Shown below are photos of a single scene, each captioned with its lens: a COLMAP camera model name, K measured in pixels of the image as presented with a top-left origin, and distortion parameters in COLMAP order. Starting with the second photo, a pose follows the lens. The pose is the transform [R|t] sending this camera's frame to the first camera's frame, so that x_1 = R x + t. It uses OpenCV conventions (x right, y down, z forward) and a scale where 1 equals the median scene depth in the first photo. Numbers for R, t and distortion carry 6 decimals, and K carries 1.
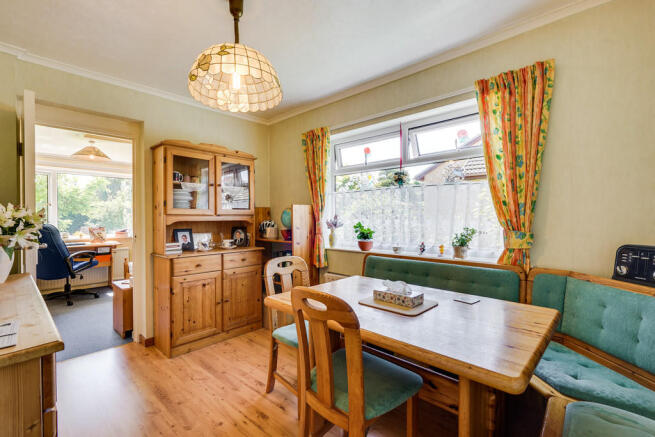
lens RADIAL K [[295.2, 0, 330.3], [0, 295.2, 219.5], [0, 0, 1]] dist [0.005400, 0.000279]
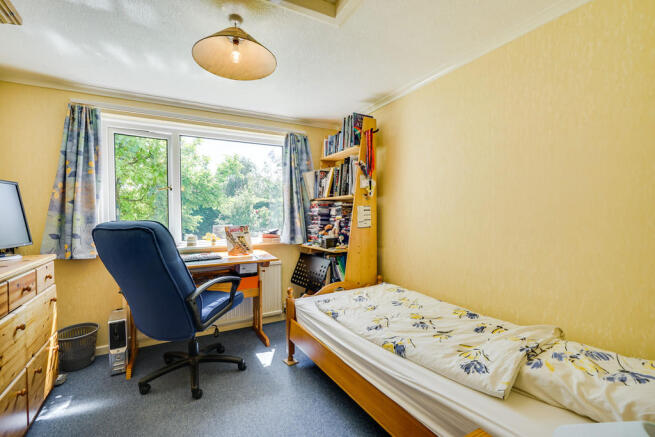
lens RADIAL K [[295.2, 0, 326.2], [0, 295.2, 218.3], [0, 0, 1]] dist [0.005400, 0.000279]
pose [[0.947198, -0.004076, -0.320622, -0.448804], [0.005532, 0.999978, 0.003630, 0.009969], [0.320600, -0.005212, 0.947200, 0.525419]]
